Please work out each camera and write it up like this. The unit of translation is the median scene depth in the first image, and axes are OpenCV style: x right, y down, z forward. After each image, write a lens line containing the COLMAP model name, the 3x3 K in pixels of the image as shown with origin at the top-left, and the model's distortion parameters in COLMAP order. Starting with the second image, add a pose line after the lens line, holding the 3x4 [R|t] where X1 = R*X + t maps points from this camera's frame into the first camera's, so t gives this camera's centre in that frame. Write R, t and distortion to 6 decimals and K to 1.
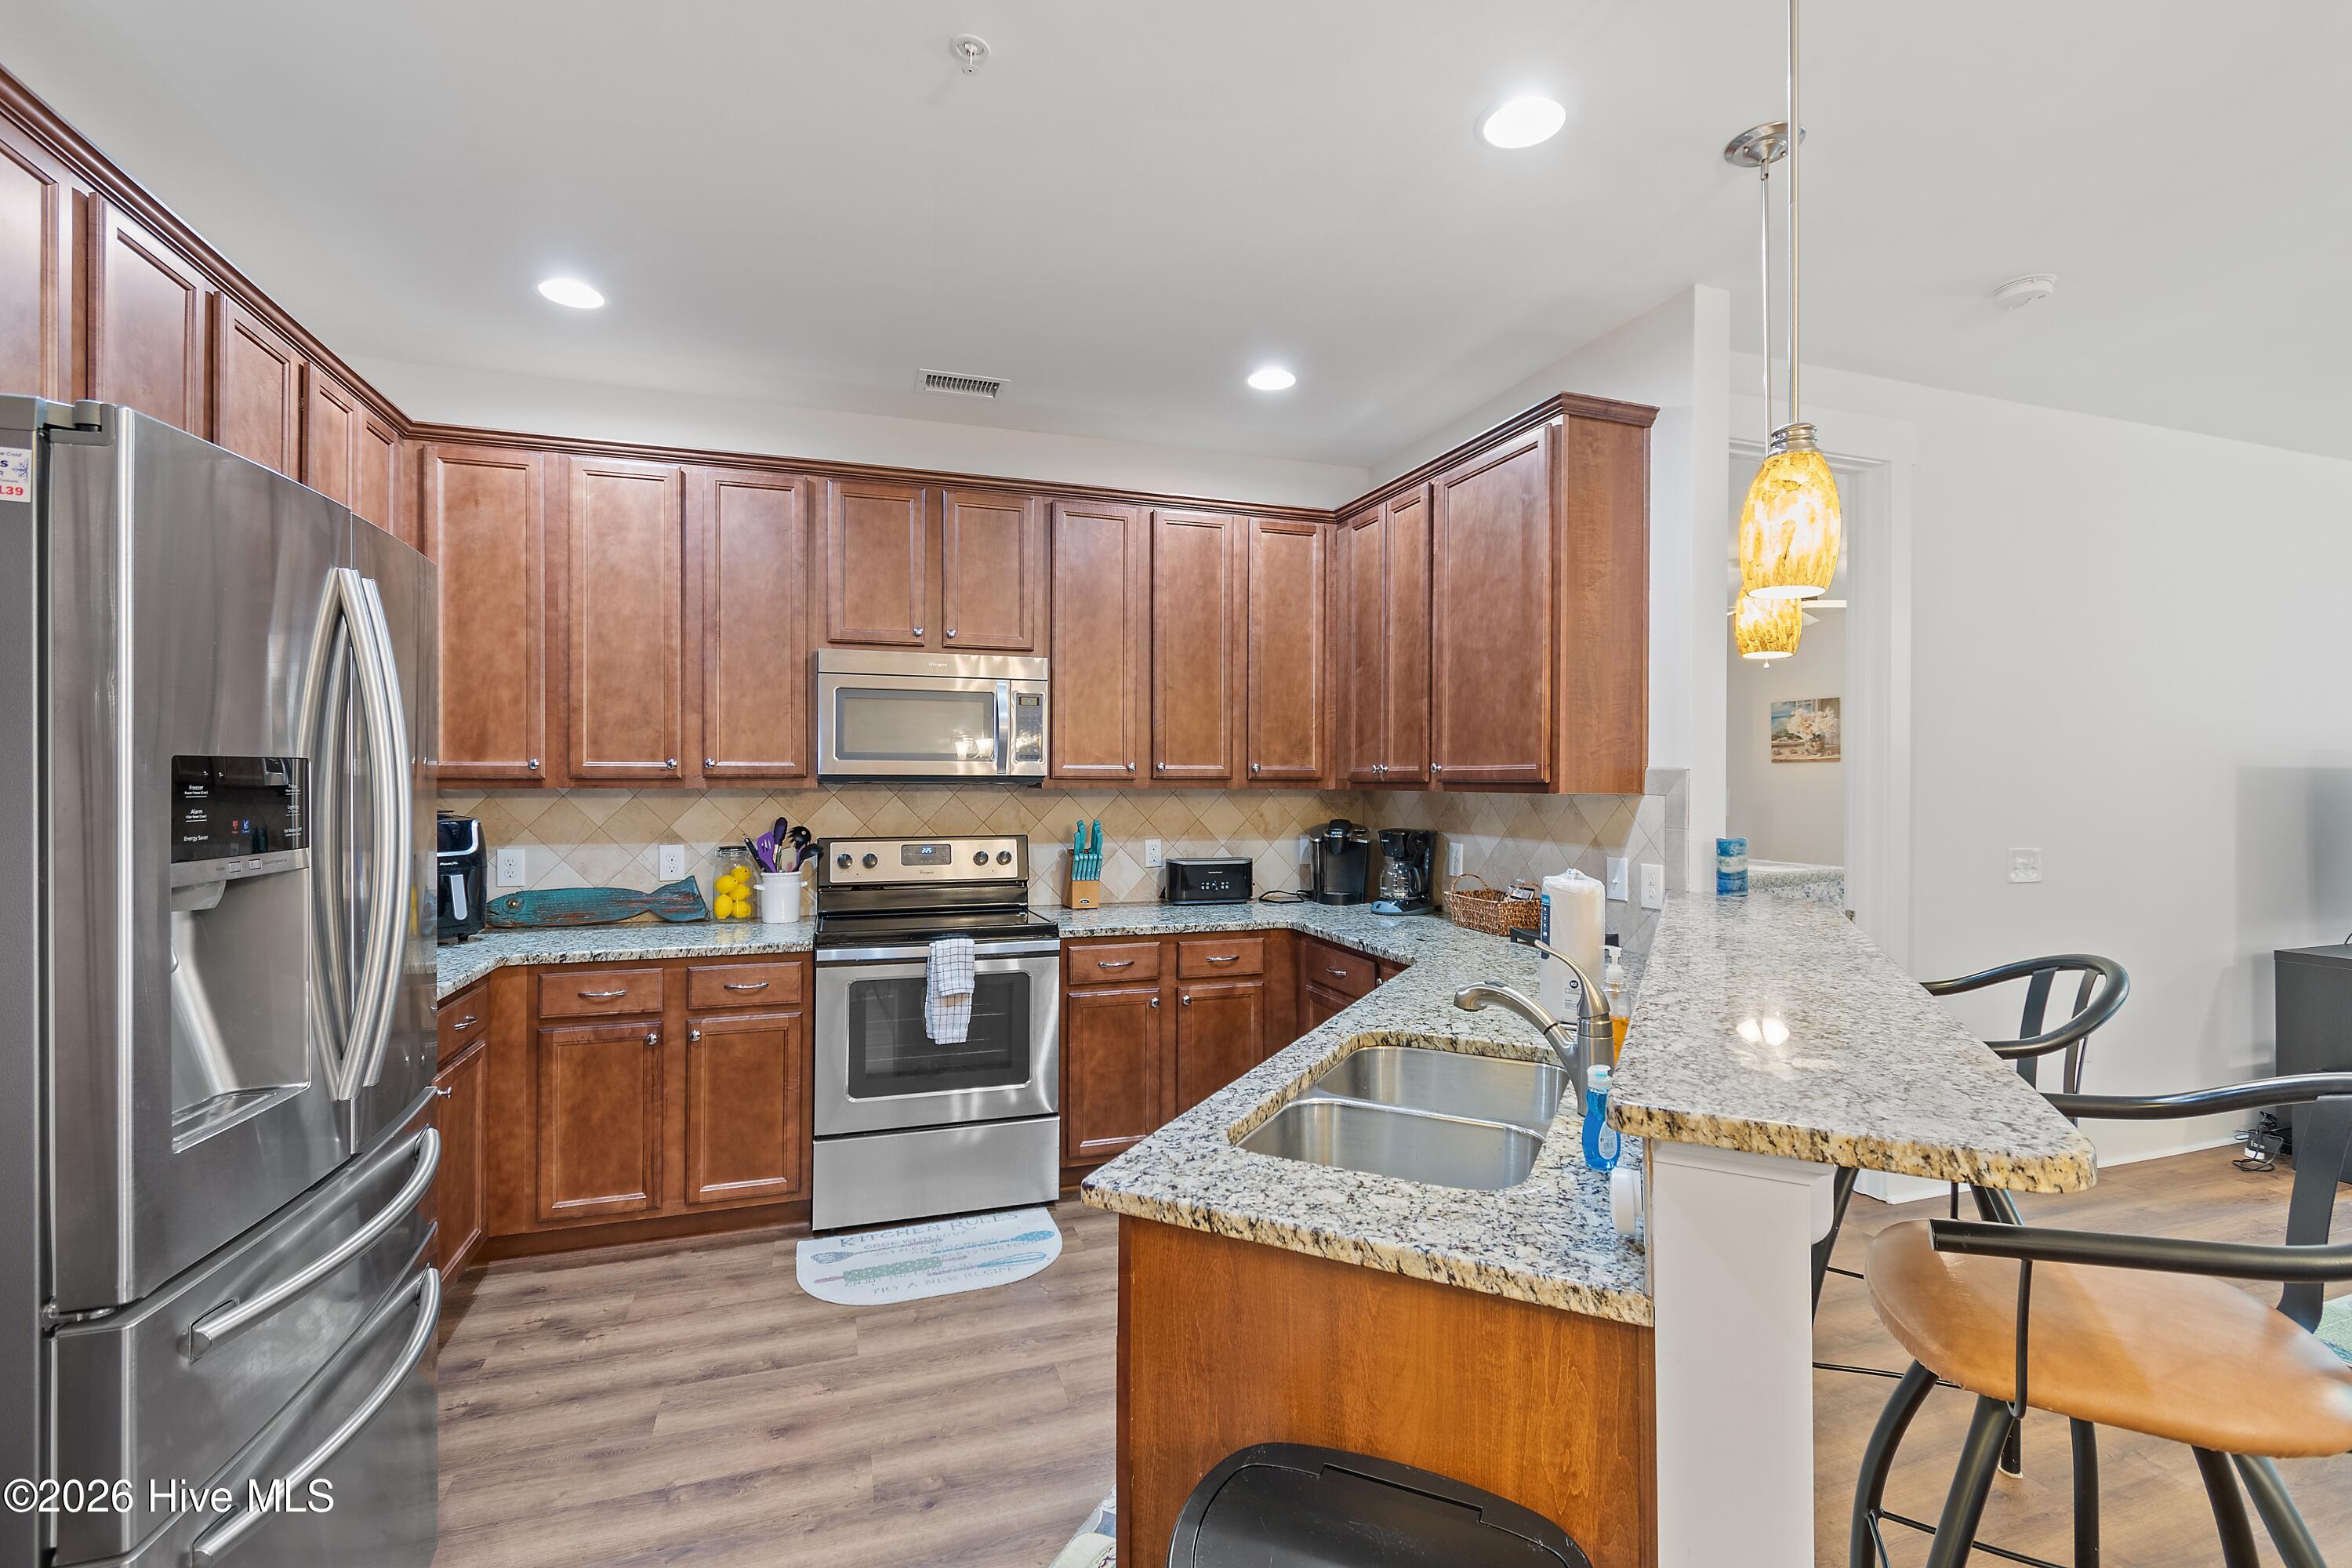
lens RADIAL K [[1032.6, 0, 1183.2], [0, 1032.6, 776.4], [0, 0, 1]] dist [0.007607, -0.004686]
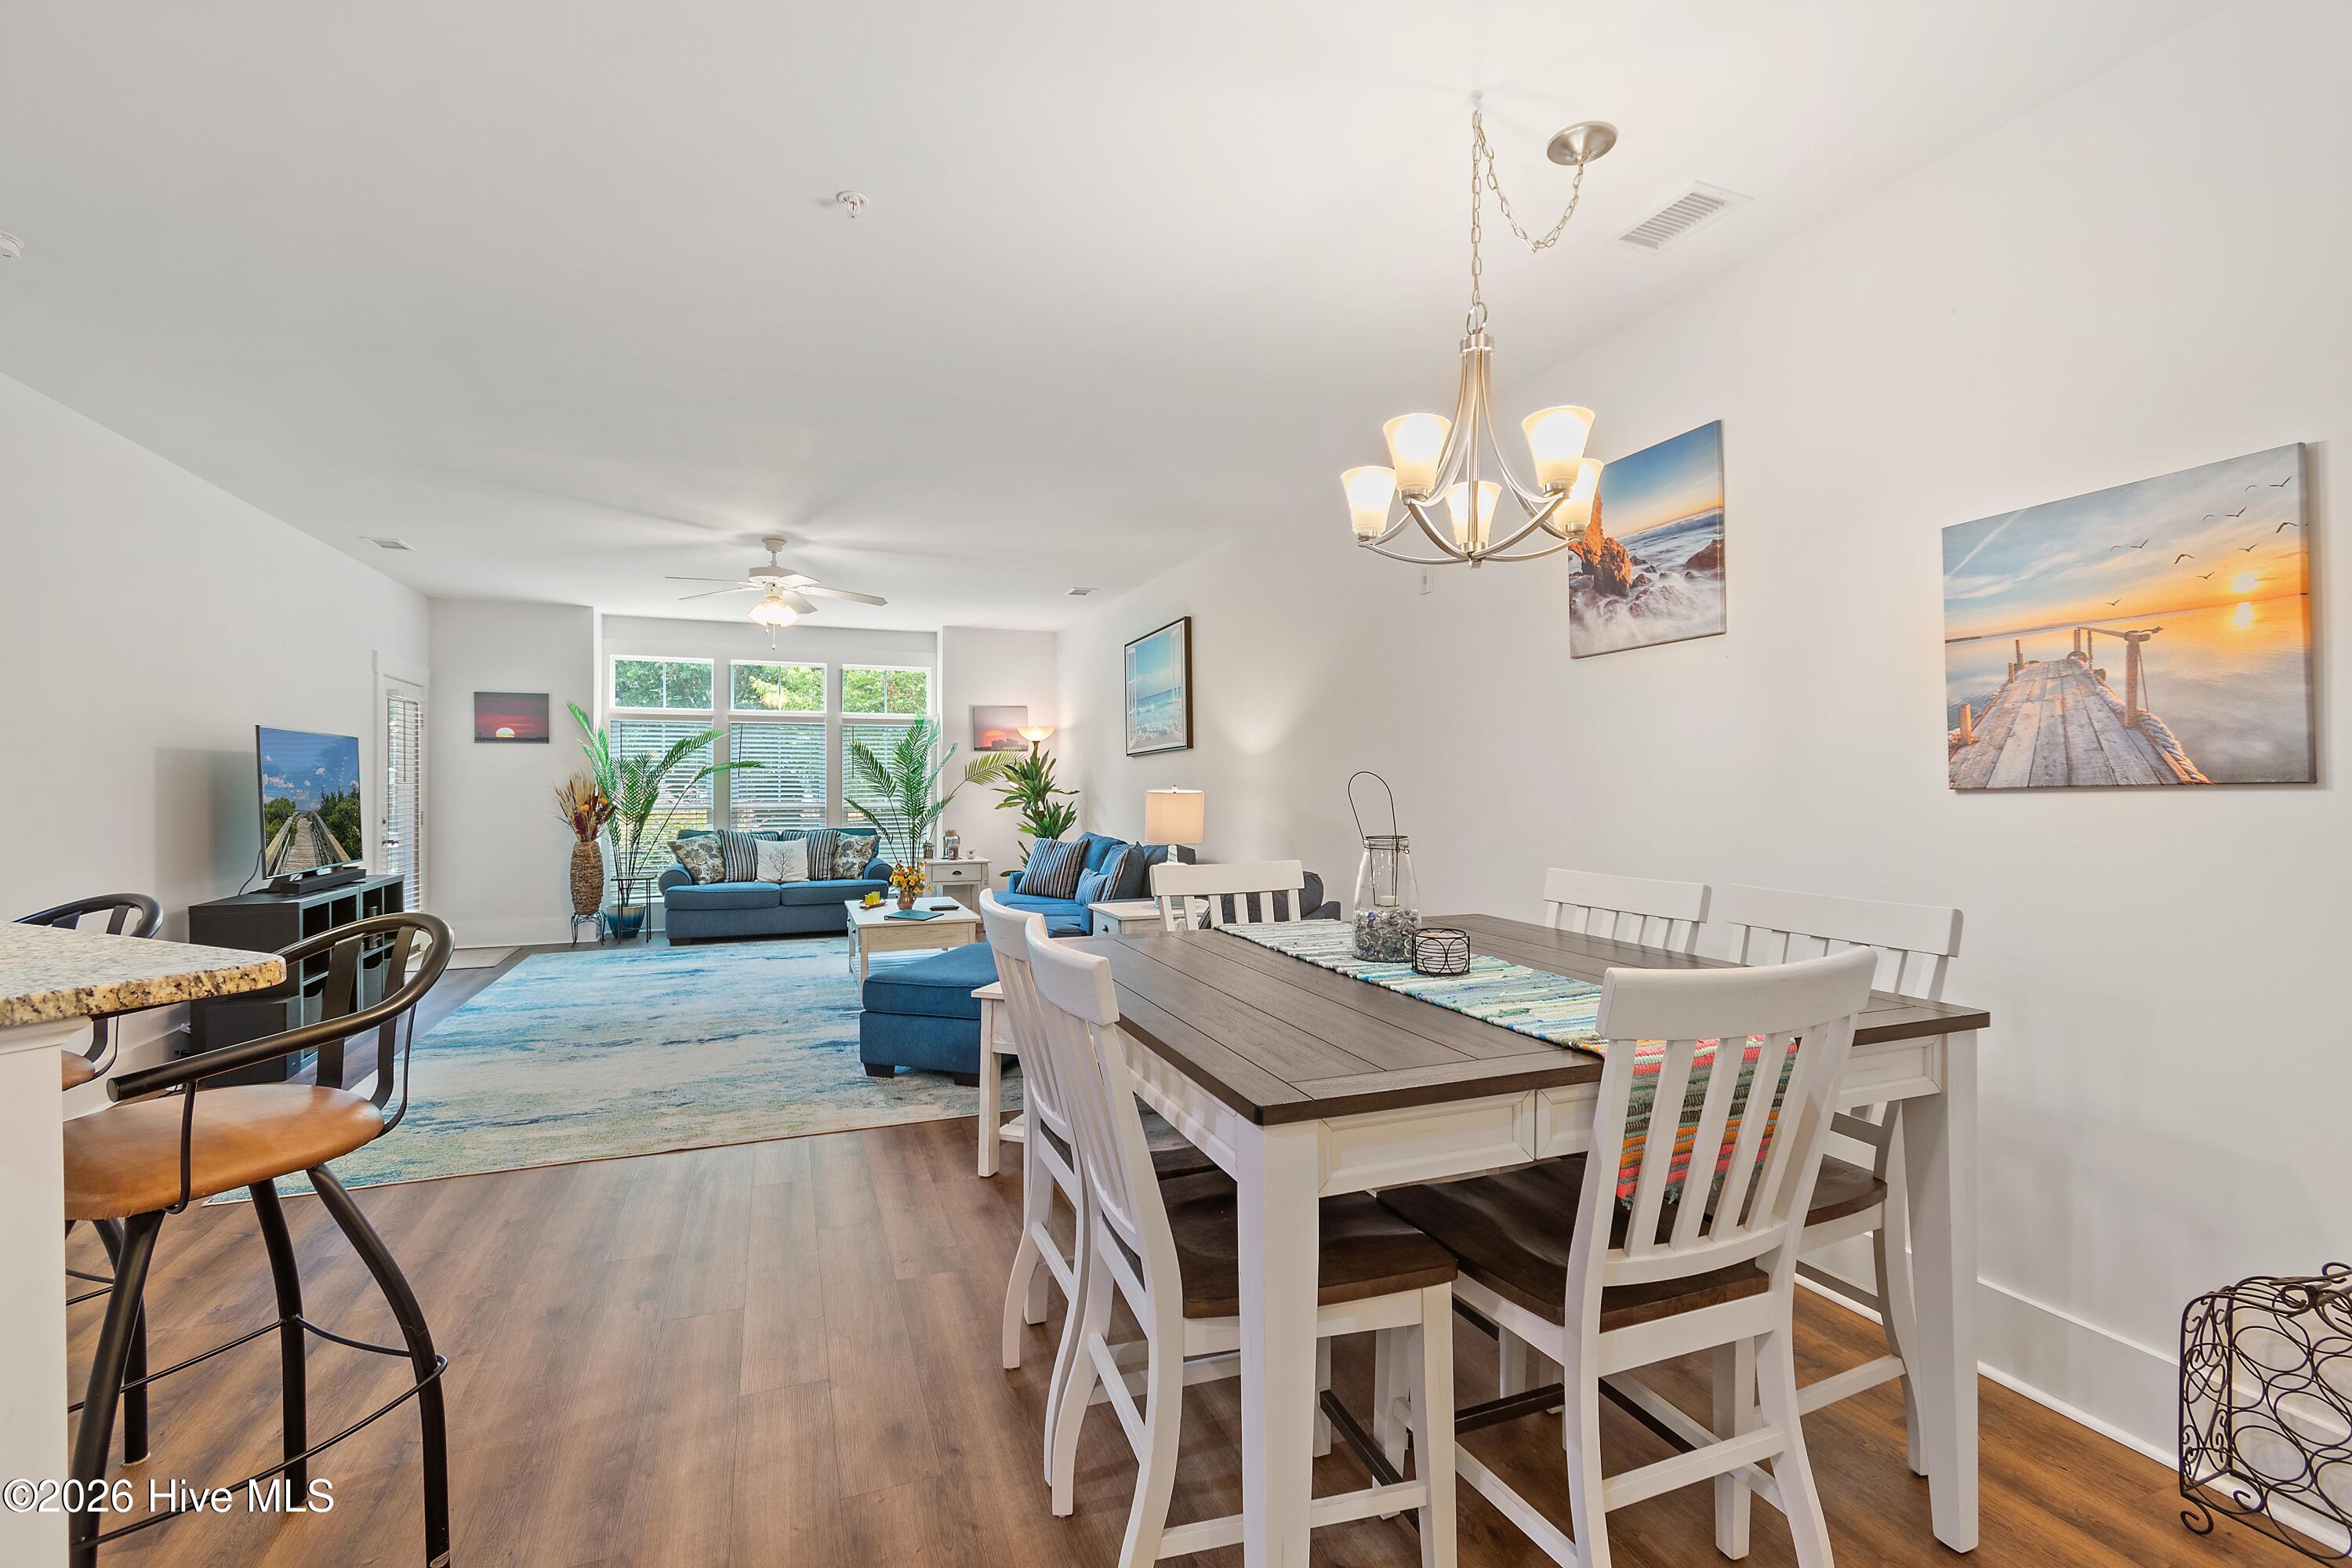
lens RADIAL K [[1032.6, 0, 1183.2], [0, 1032.6, 776.4], [0, 0, 1]] dist [0.007607, -0.004686]
pose [[-0.050337, 0.002336, 0.998730, -0.182425], [-0.002626, 0.999993, -0.002471, 0.027067], [-0.998729, -0.002747, -0.050330, -0.059207]]
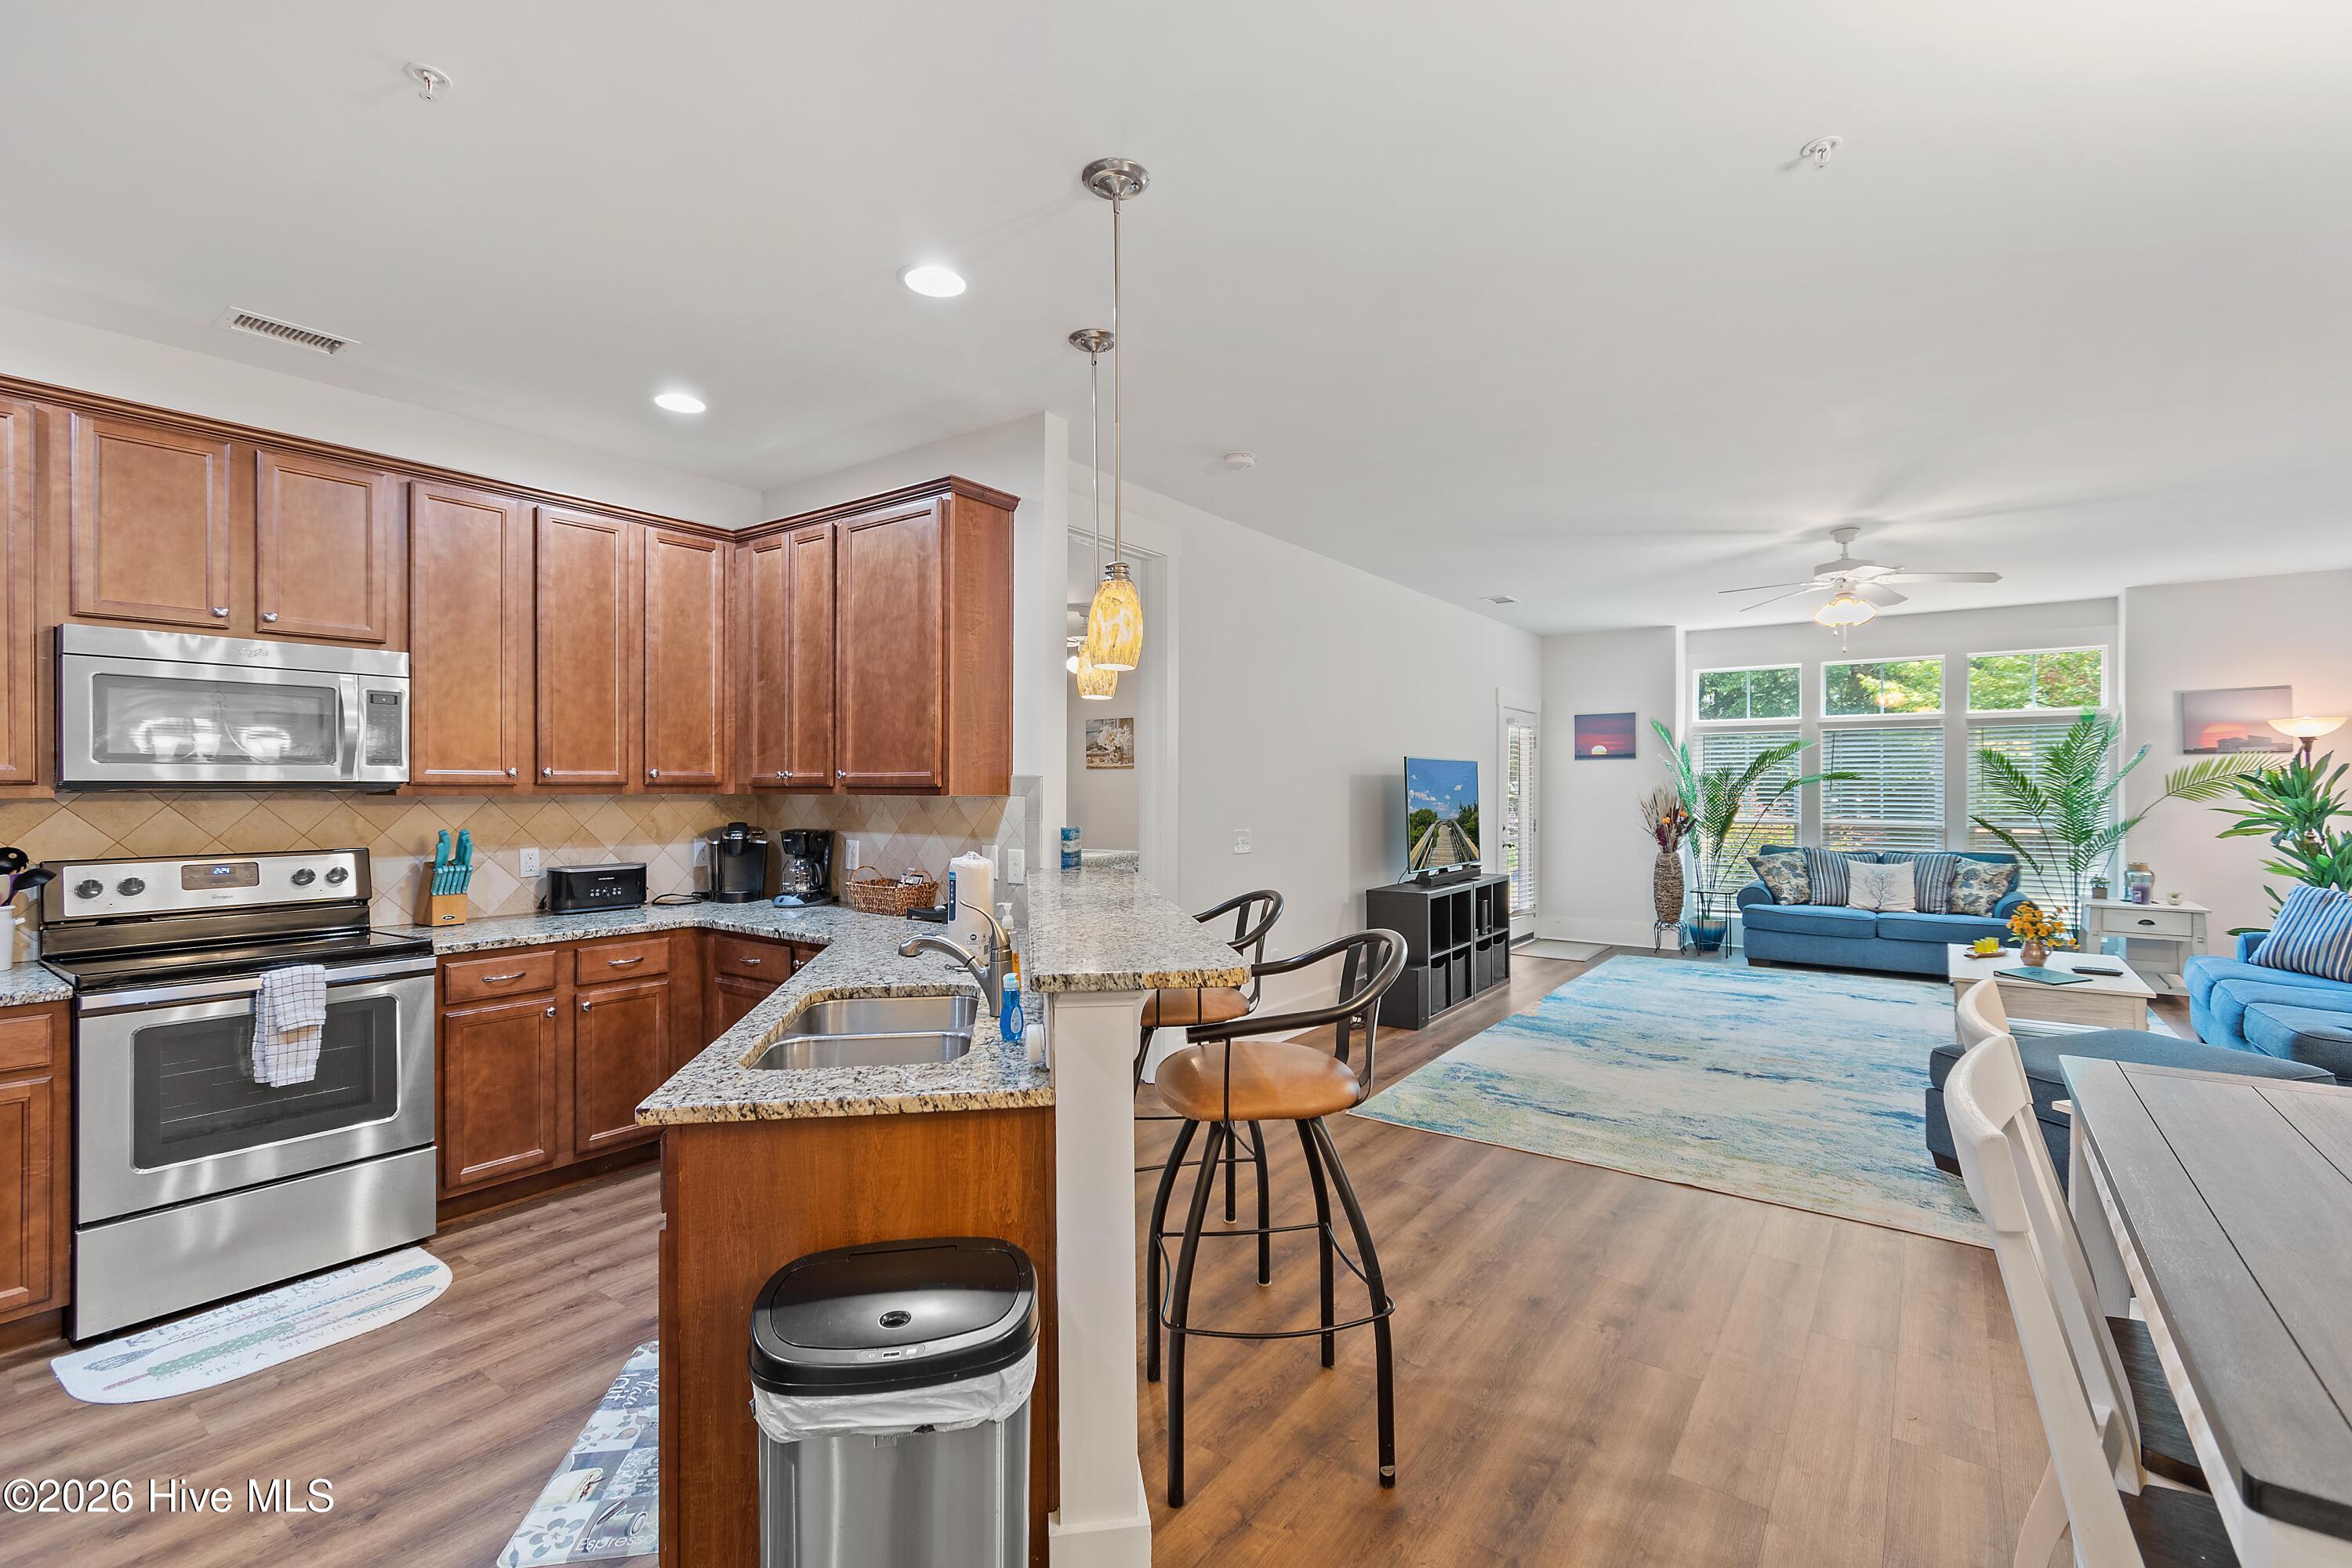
lens RADIAL K [[1032.6, 0, 1183.2], [0, 1032.6, 776.4], [0, 0, 1]] dist [0.007607, -0.004686]
pose [[0.816181, 0.000891, 0.577795, -0.111067], [0.001026, 0.999995, -0.002992, -0.002075], [-0.577795, 0.003035, 0.816176, -0.160195]]
